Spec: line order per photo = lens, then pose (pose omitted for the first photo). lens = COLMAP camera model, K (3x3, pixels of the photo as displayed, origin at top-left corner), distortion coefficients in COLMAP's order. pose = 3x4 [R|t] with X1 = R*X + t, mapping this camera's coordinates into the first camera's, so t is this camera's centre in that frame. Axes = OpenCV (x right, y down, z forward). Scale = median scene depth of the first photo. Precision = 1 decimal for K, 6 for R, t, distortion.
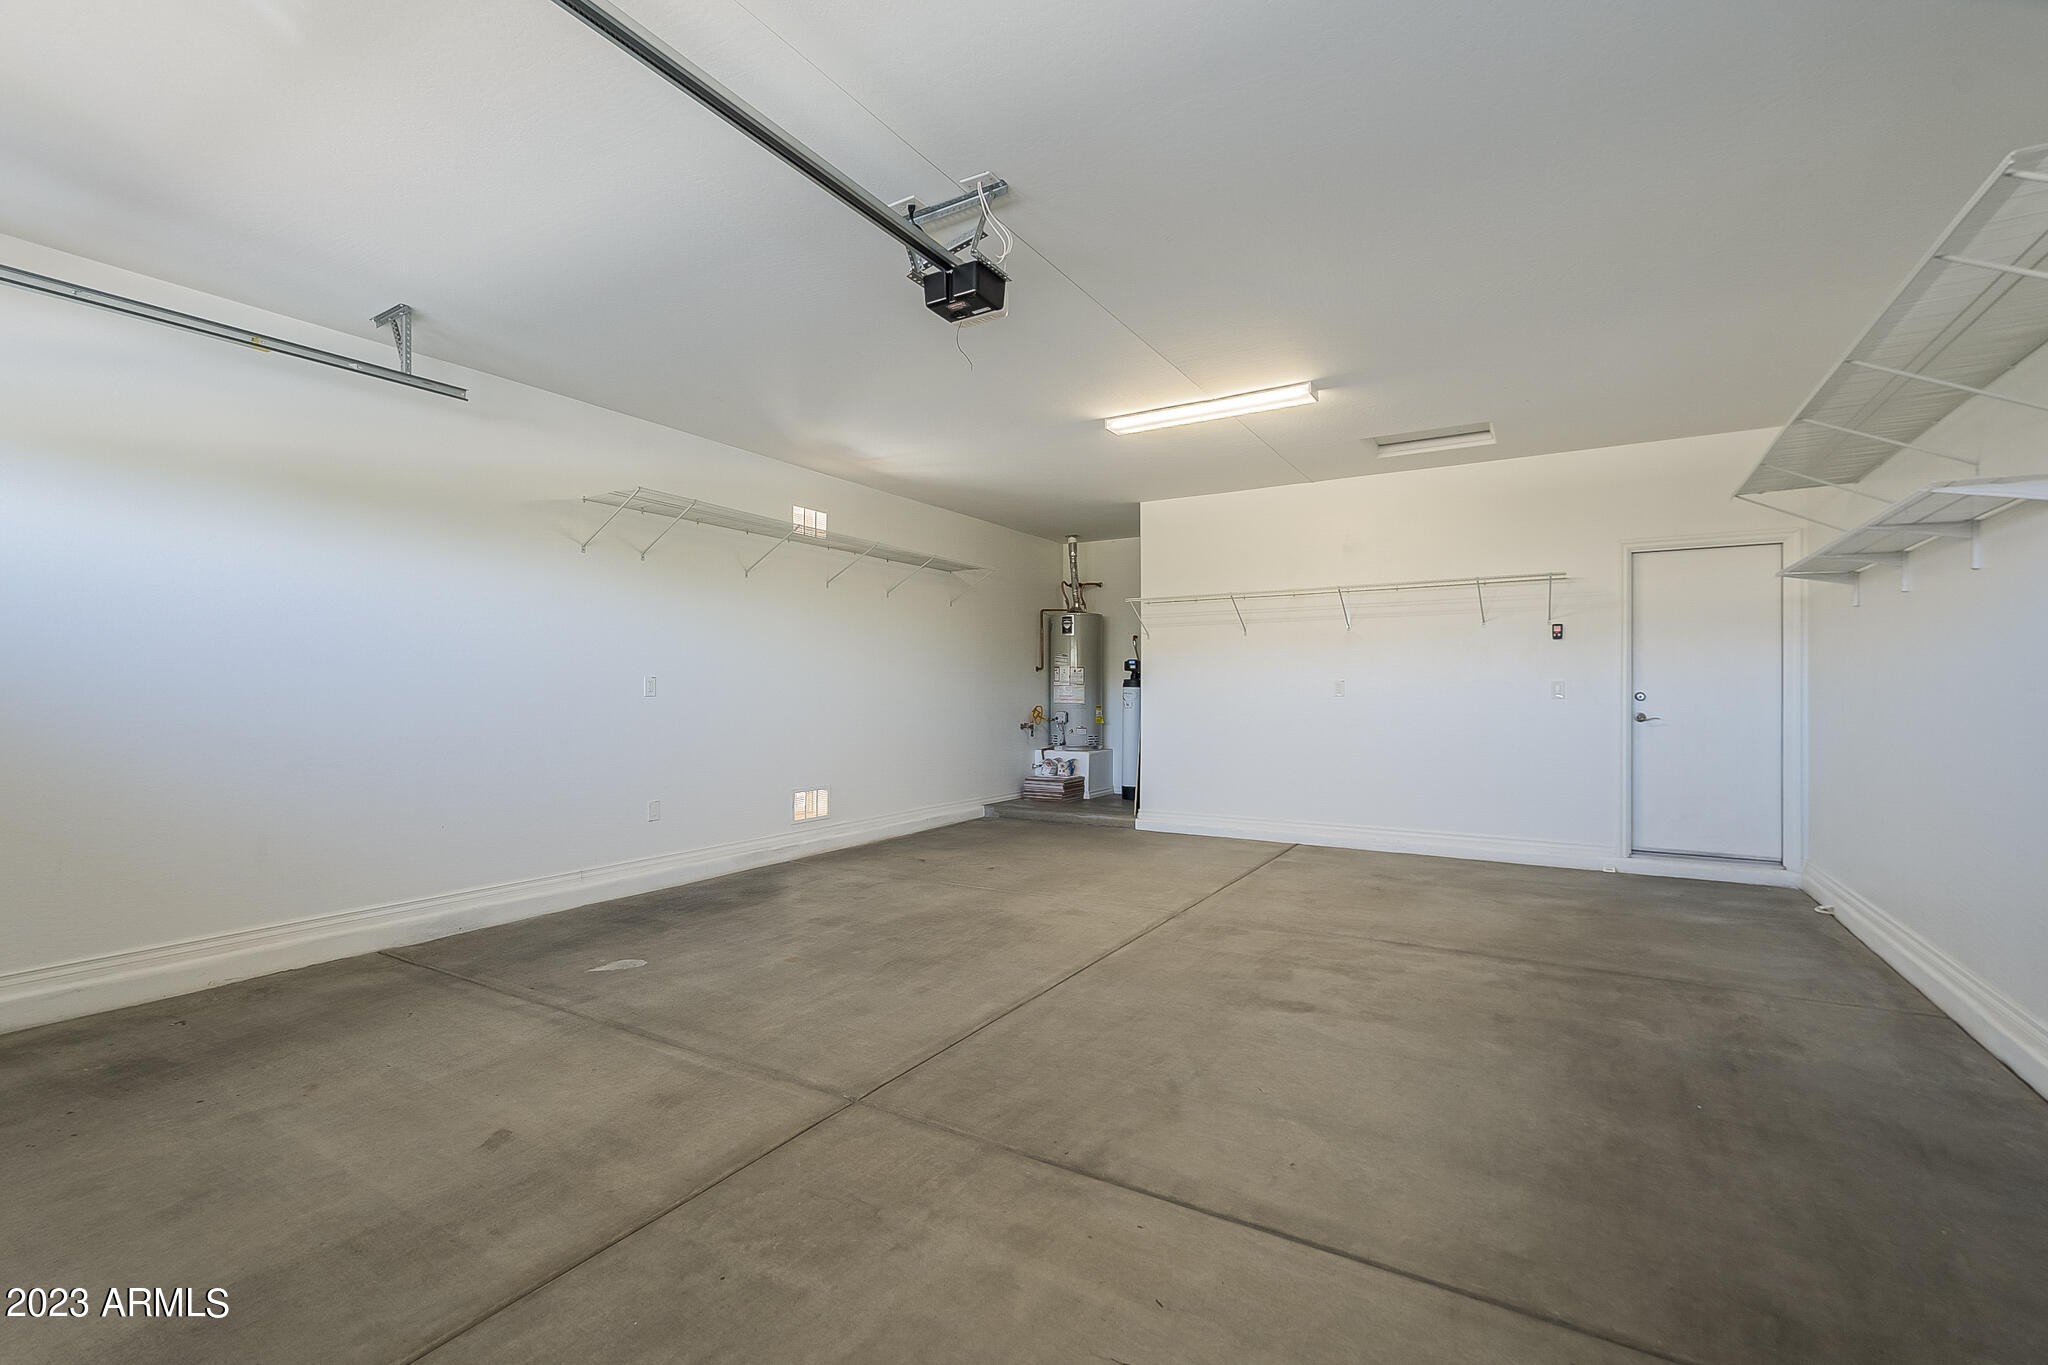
lens RADIAL K [[892.5, 0, 1024.0], [0, 892.5, 682.5], [0, 0, 1]] dist [0.000956, -0.000323]
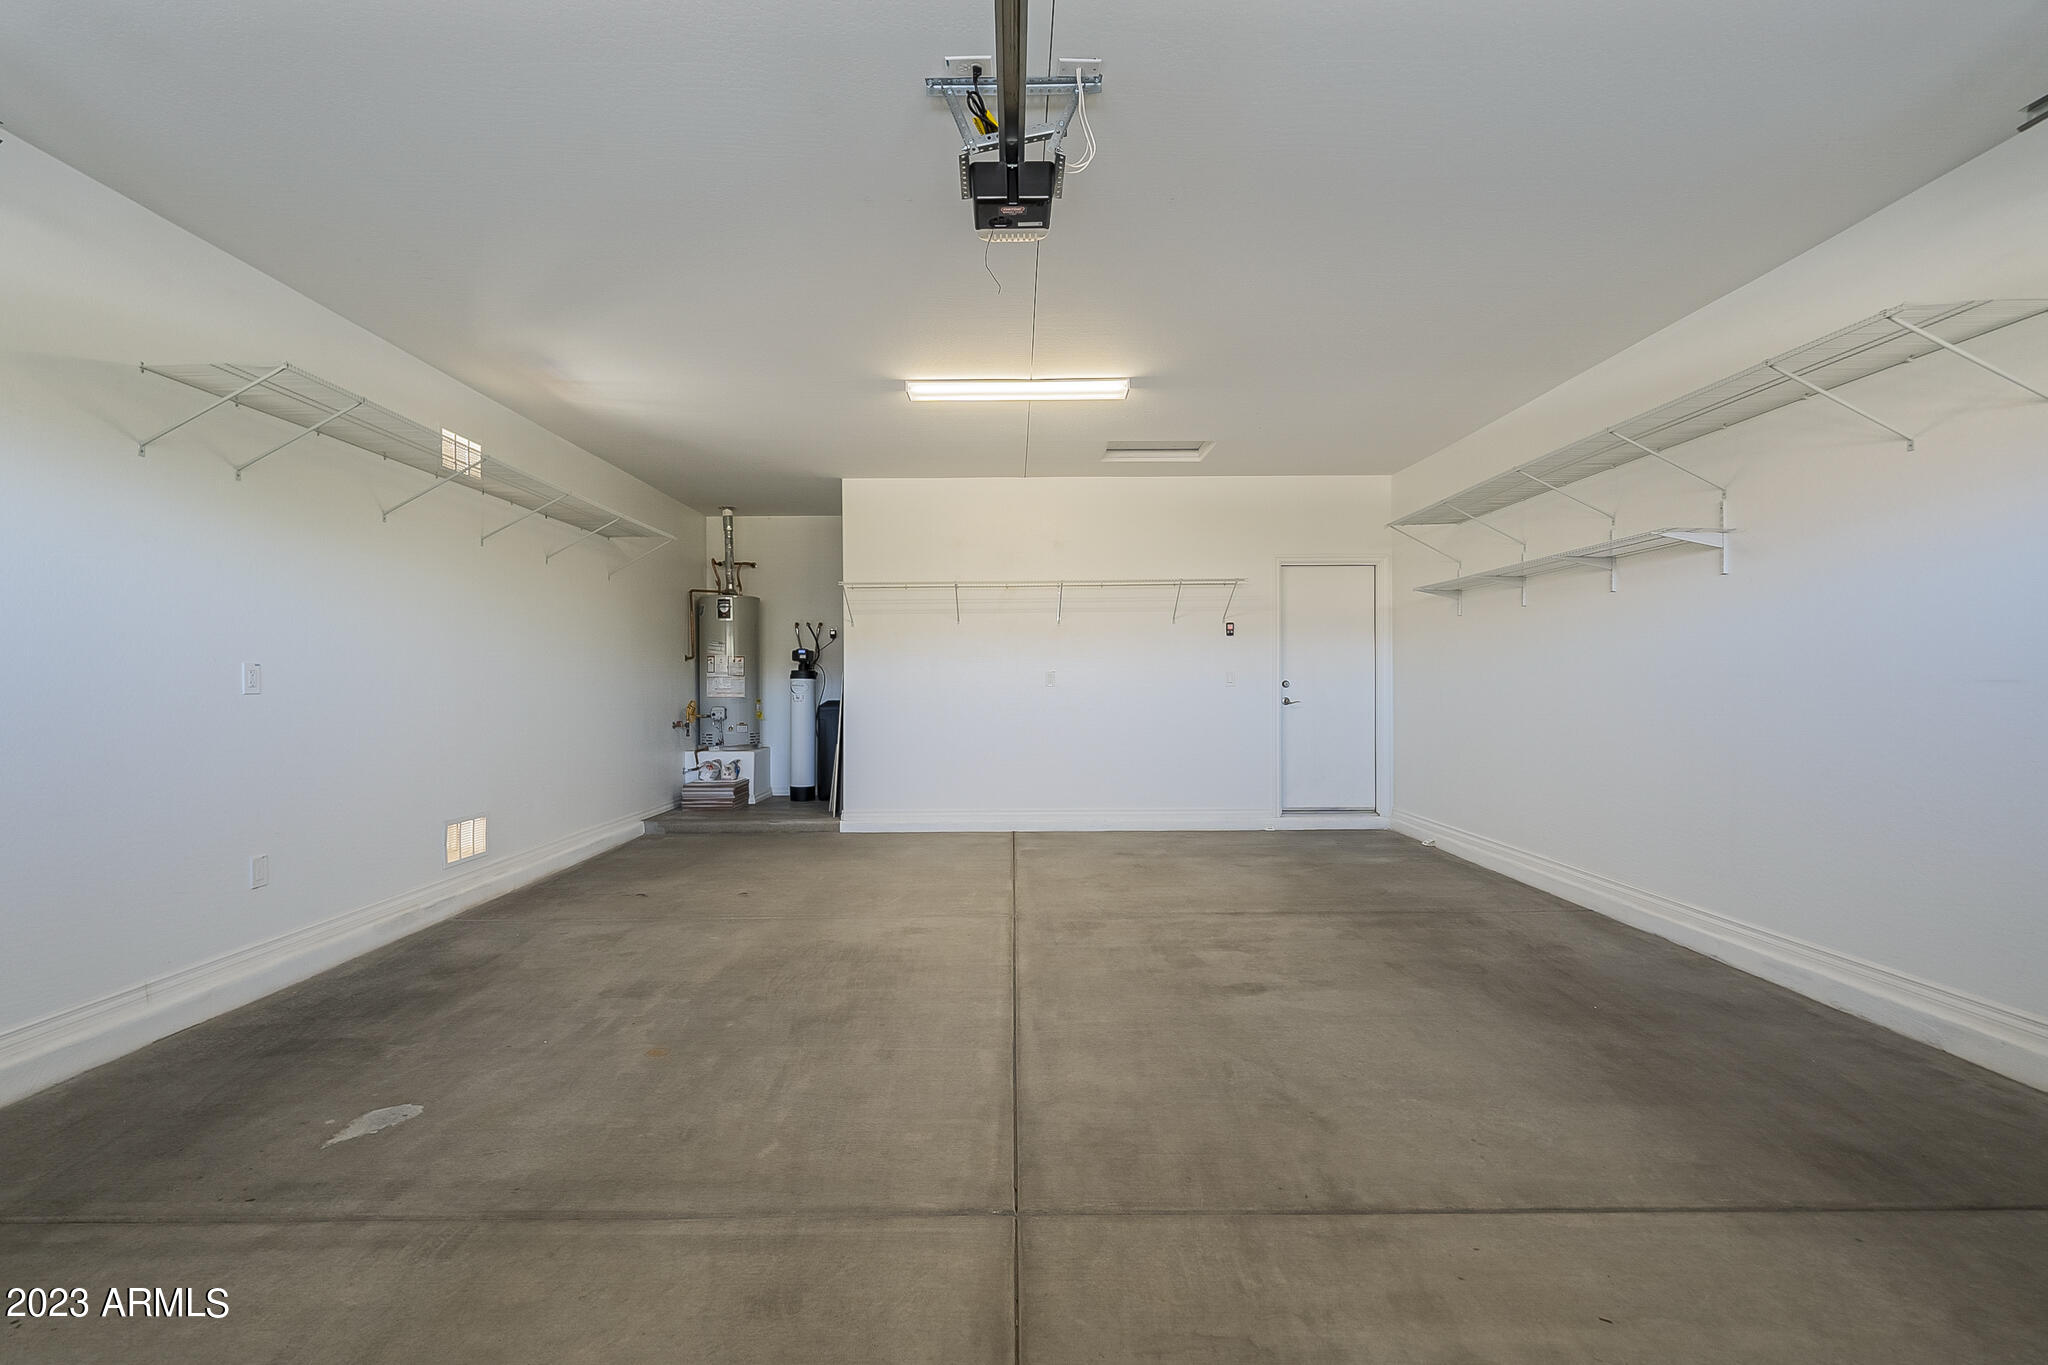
lens RADIAL K [[892.5, 0, 1024.0], [0, 892.5, 682.5], [0, 0, 1]] dist [0.000956, -0.000323]
pose [[0.855216, -0.006105, 0.518236, -0.289865], [0.001597, 0.999957, 0.009143, 0.002054], [-0.518270, -0.006992, 0.855189, 0.171297]]
